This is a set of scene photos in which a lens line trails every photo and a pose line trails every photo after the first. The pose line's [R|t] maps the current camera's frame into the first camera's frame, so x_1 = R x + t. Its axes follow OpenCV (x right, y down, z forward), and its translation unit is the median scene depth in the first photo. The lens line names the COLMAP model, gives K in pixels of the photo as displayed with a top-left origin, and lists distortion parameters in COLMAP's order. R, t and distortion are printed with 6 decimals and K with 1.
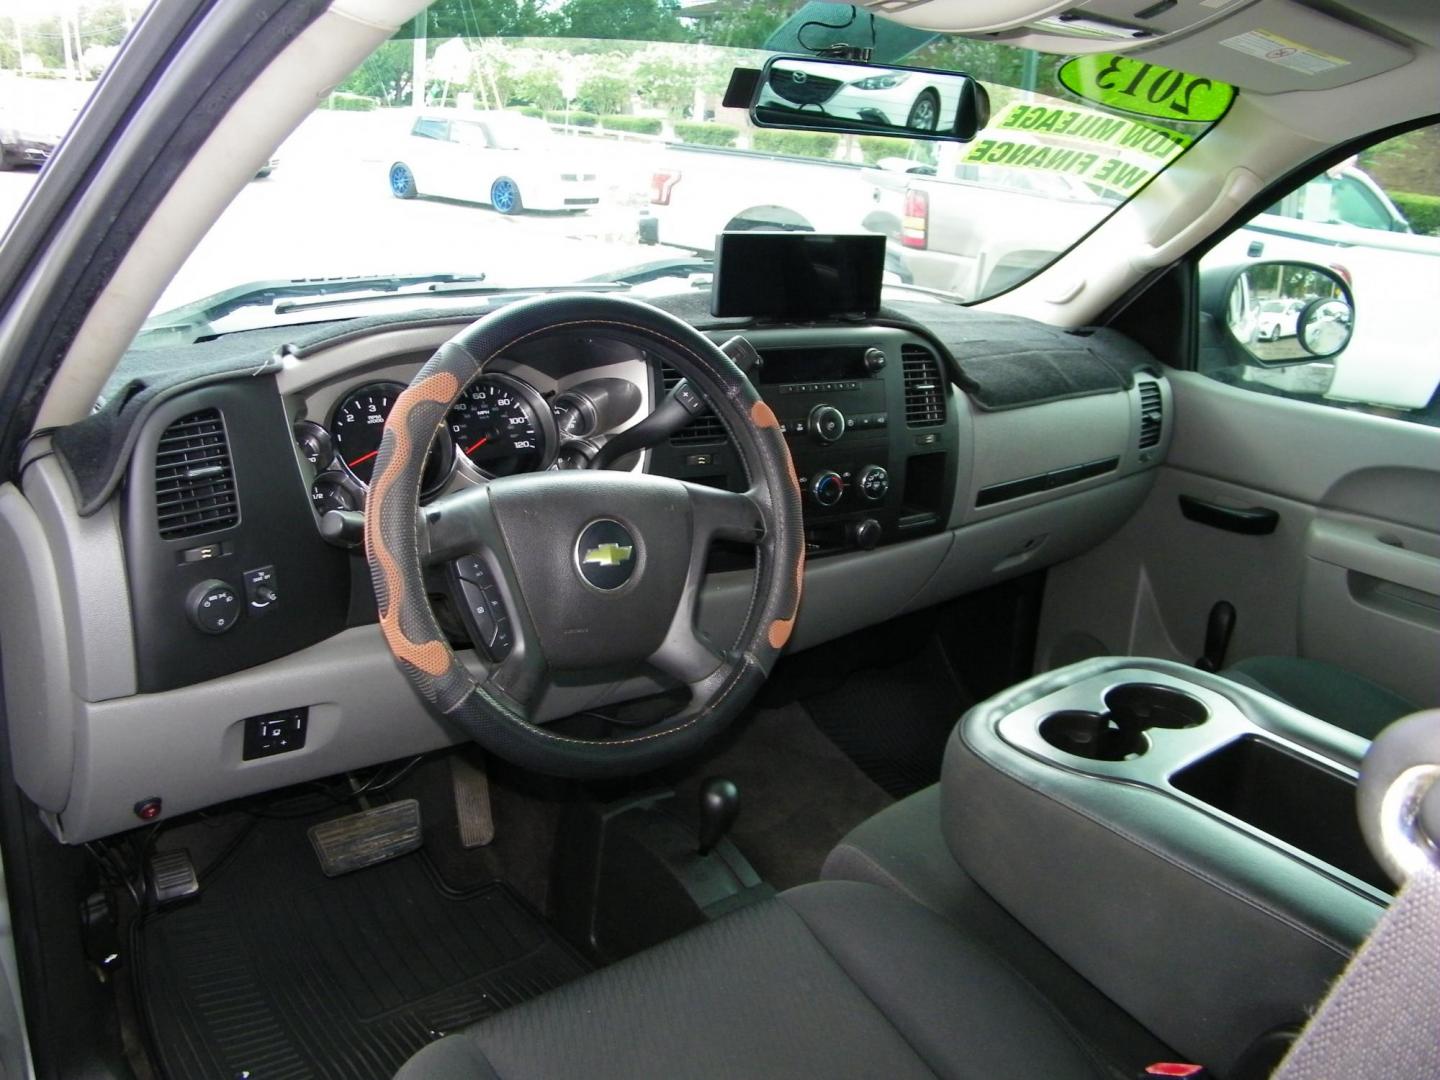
lens RADIAL K [[1238.2, 0, 708.4], [0, 1238.2, 505.0], [0, 0, 1]] dist [-0.197784, 0.189597]
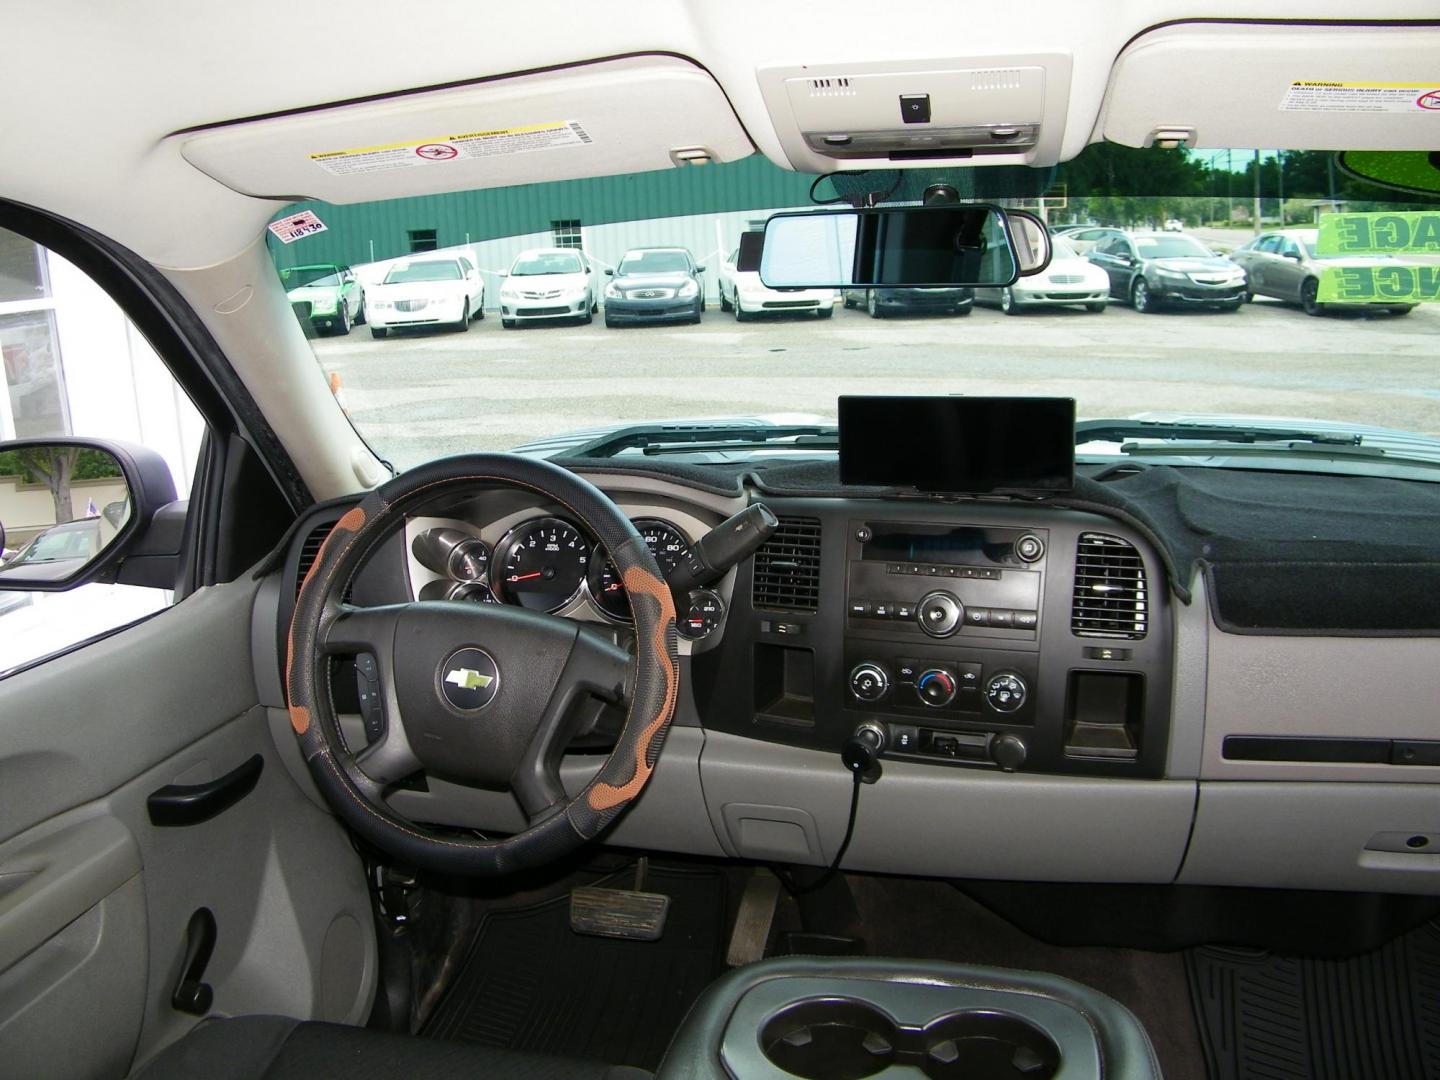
lens RADIAL K [[1238.2, 0, 708.4], [0, 1238.2, 505.0], [0, 0, 1]] dist [-0.197784, 0.189597]
pose [[0.599519, 0.076552, -0.796691, 0.643484], [-0.164945, 0.985865, -0.029395, -0.083323], [0.783179, 0.149033, 0.603672, 0.316245]]
